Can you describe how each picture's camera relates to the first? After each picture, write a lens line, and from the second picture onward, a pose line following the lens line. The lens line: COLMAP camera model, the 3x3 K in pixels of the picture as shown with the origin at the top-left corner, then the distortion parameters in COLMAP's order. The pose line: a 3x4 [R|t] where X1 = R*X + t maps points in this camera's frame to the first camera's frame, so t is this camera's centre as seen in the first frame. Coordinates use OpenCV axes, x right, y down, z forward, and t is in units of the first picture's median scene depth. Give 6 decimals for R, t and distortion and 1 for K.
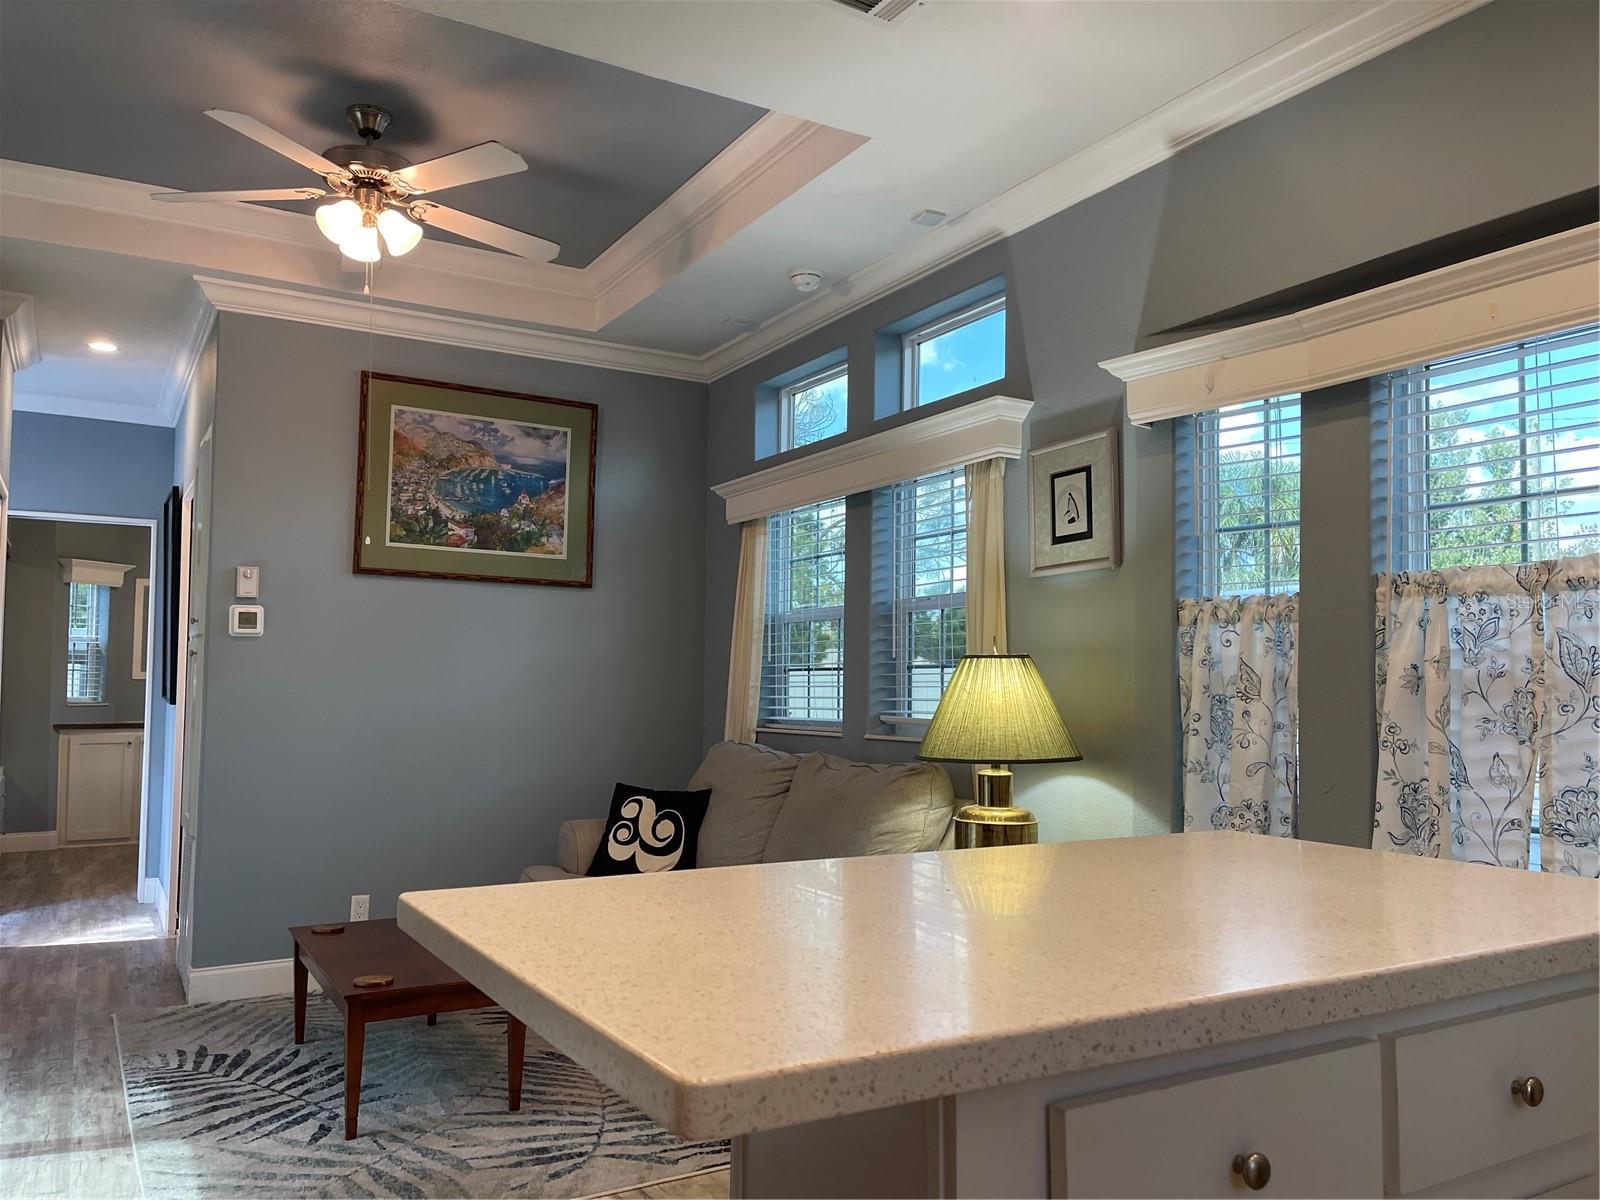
lens RADIAL K [[1204.2, 0, 789.1], [0, 1204.2, 612.9], [0, 0, 1]] dist [0.072443, -0.093956]
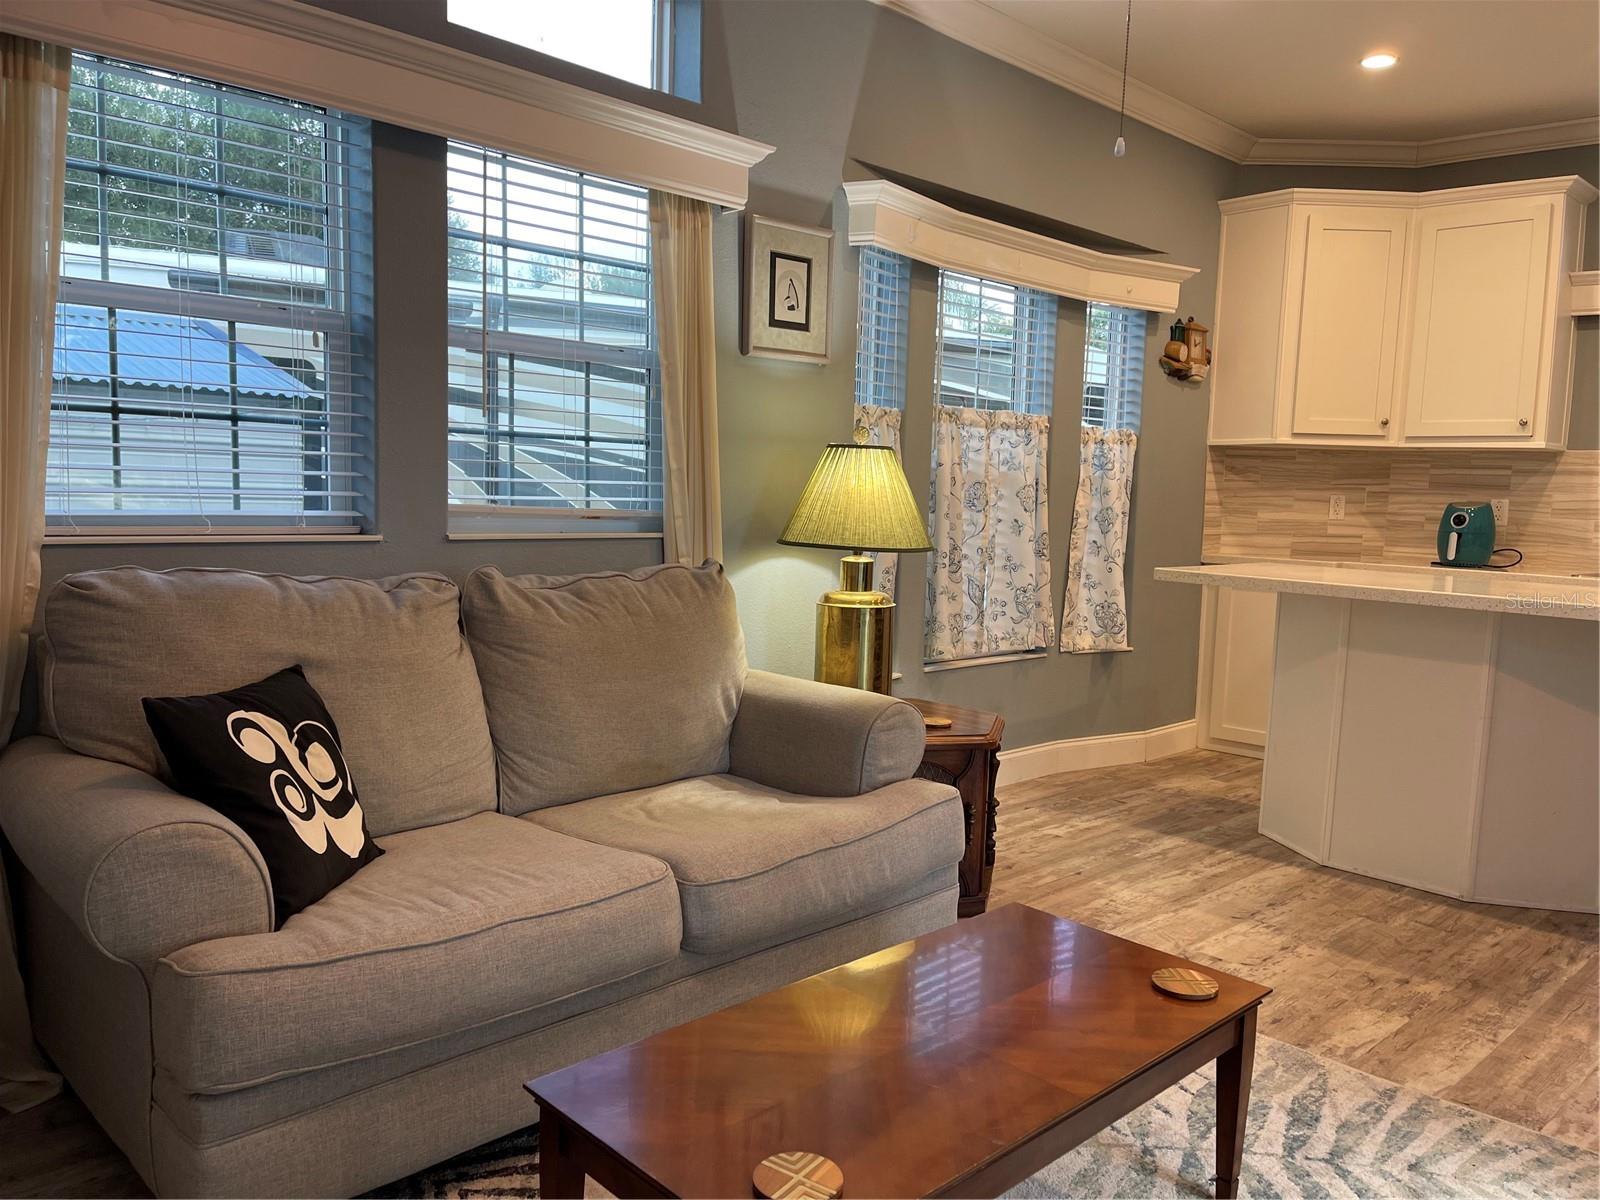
lens RADIAL K [[1204.2, 0, 805.0], [0, 1204.2, 613.2], [0, 0, 1]] dist [0.072443, -0.093956]
pose [[-0.249788, -0.120776, 0.960739, -0.577423], [-0.096603, 0.990349, 0.099382, 0.056140], [-0.963470, -0.067986, -0.259045, 0.921840]]
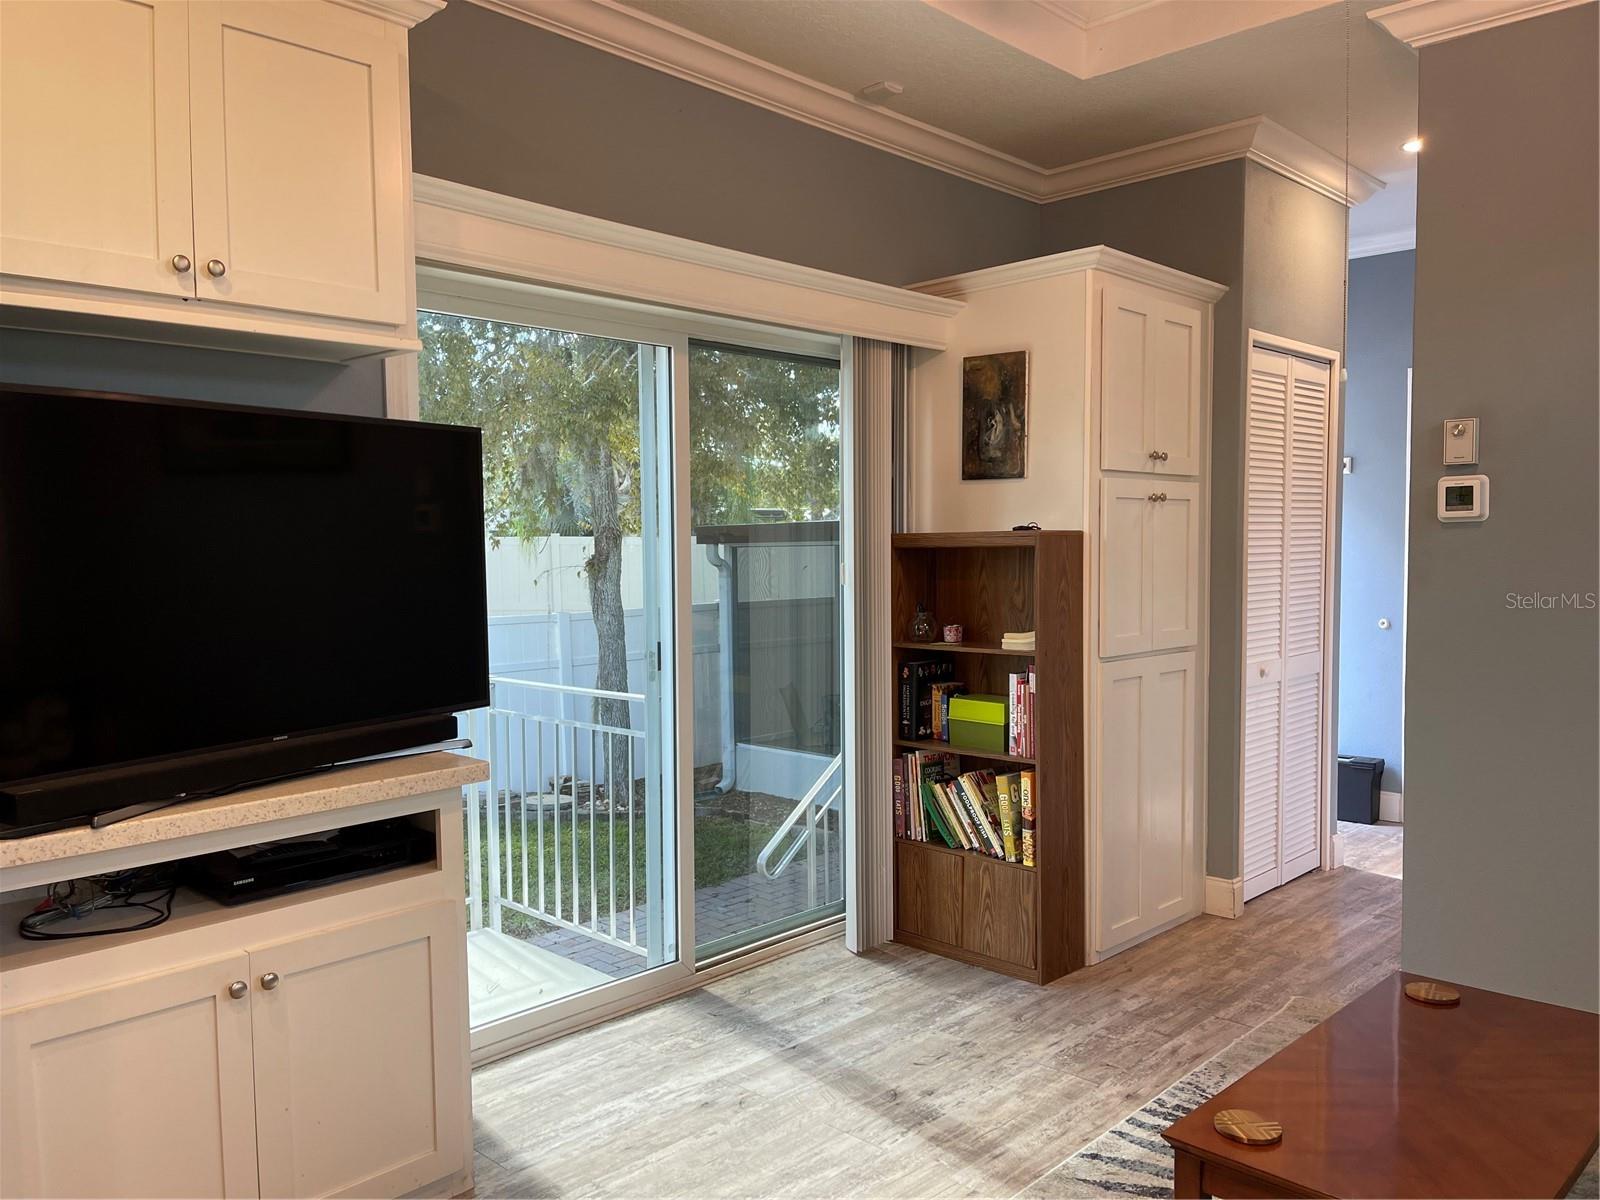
lens RADIAL K [[1204.2, 0, 788.7], [0, 1204.2, 614.3], [0, 0, 1]] dist [0.072443, -0.093956]
pose [[0.268223, 0.049452, -0.962087, 0.111680], [0.072587, 0.994805, 0.071371, -0.005385], [0.960618, -0.088978, 0.263240, 0.443903]]
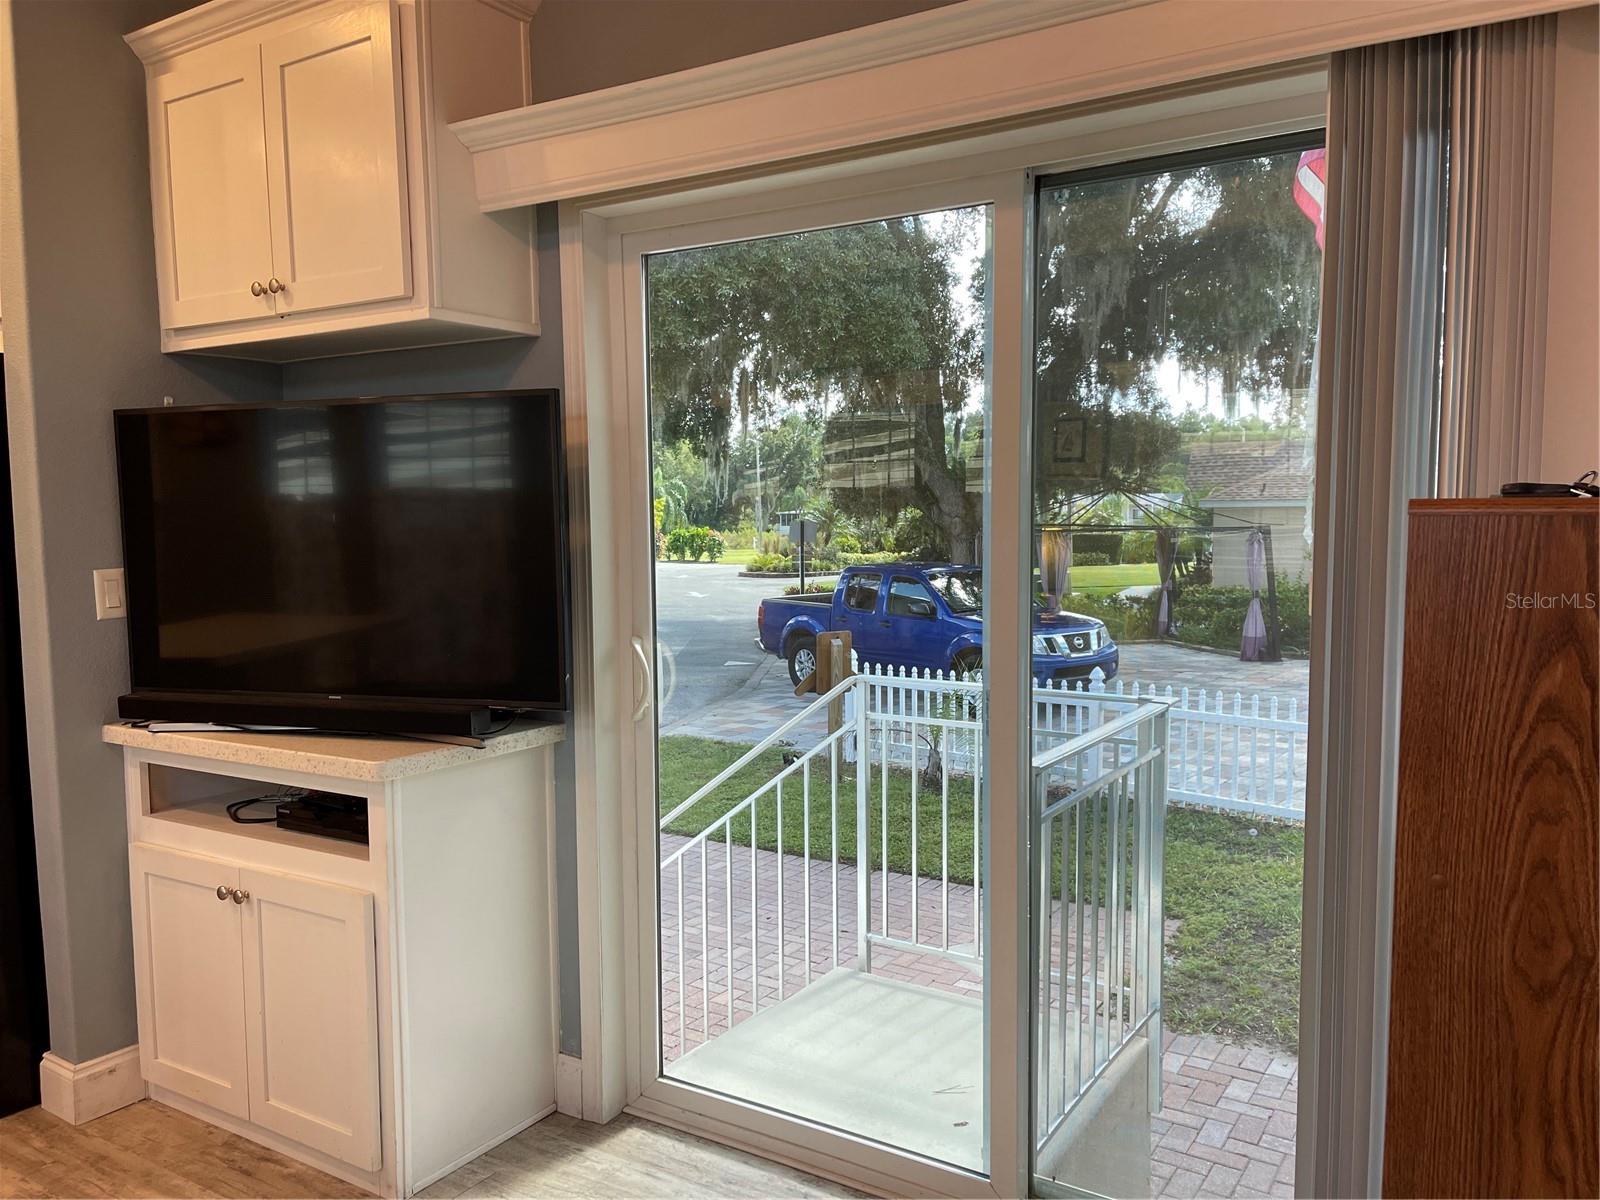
lens RADIAL K [[1204.2, 0, 801.6], [0, 1204.2, 609.7], [0, 0, 1]] dist [0.072443, -0.093956]
pose [[-0.880362, 0.038777, -0.472714, -0.344218], [0.032913, 0.999244, 0.020672, 0.020876], [0.473158, 0.002640, -0.880973, 0.954110]]
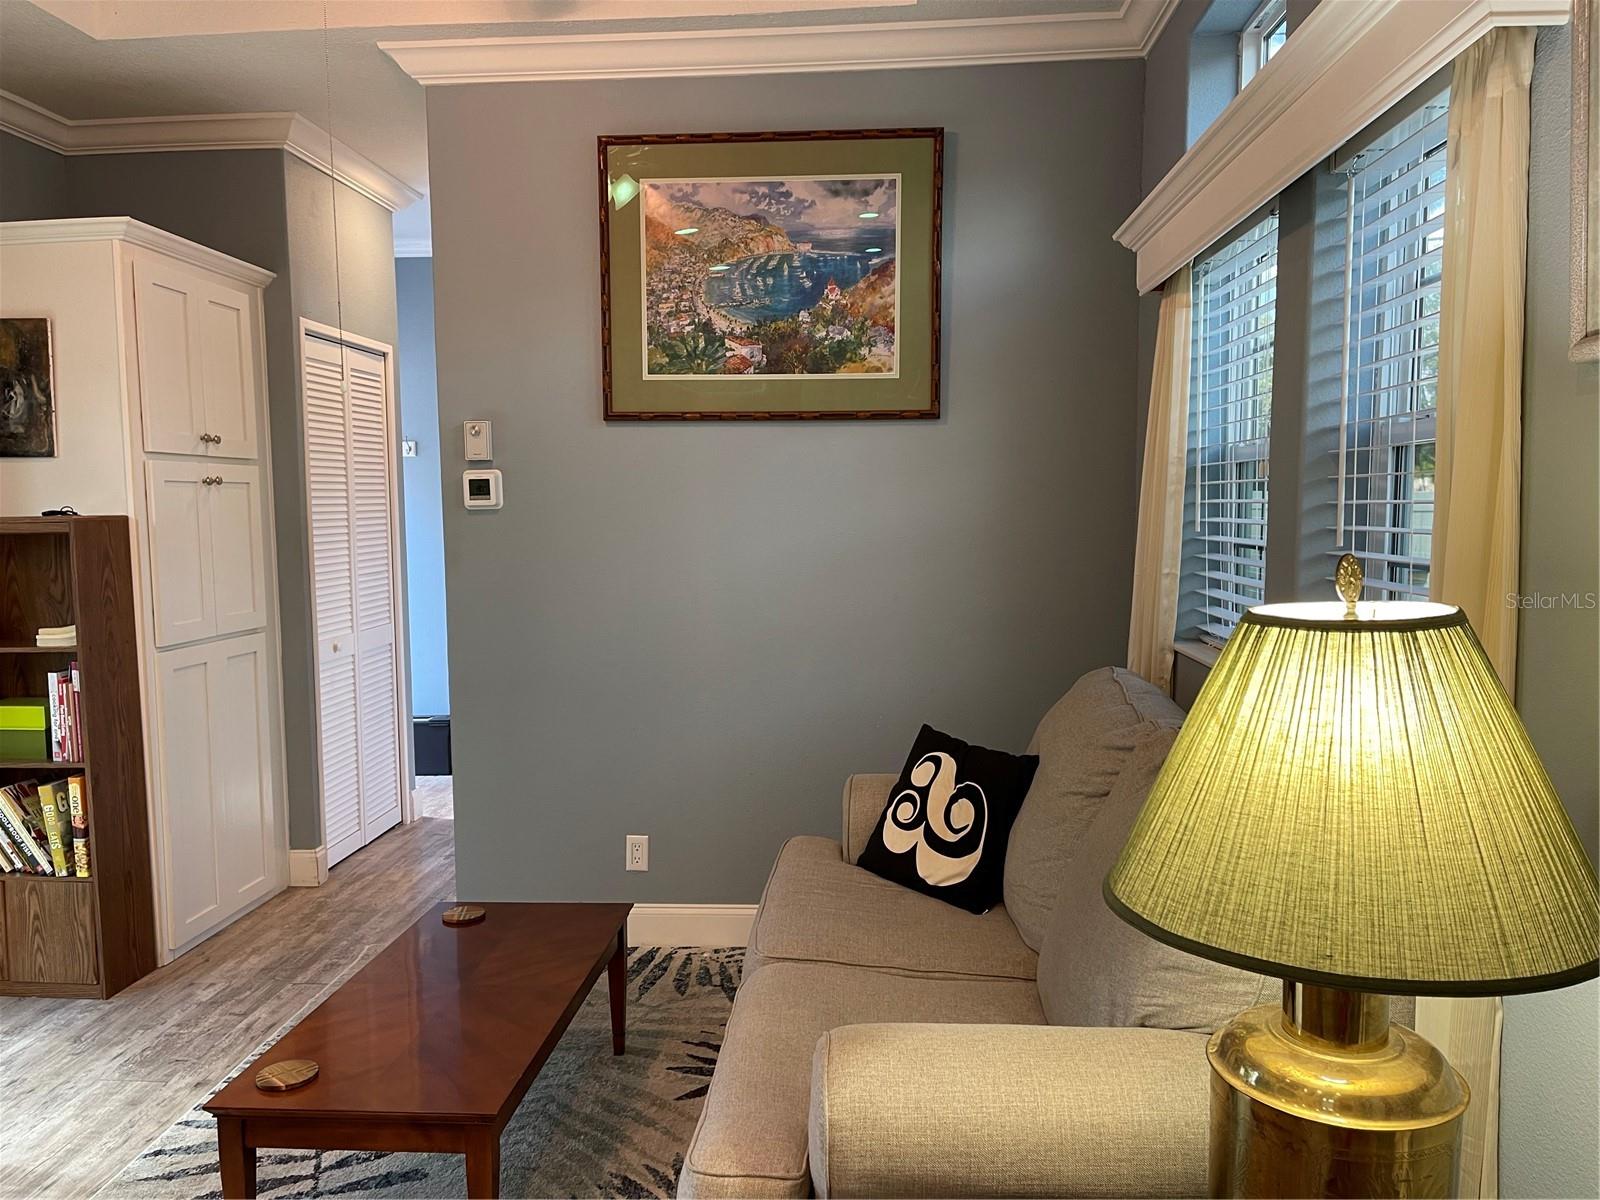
lens RADIAL K [[1204.2, 0, 789.9], [0, 1204.2, 607.5], [0, 0, 1]] dist [0.072443, -0.093956]
pose [[0.825214, 0.034641, -0.563757, 0.166386], [0.052312, 0.989140, 0.137352, -0.015278], [0.562392, -0.142837, 0.814440, 0.448370]]
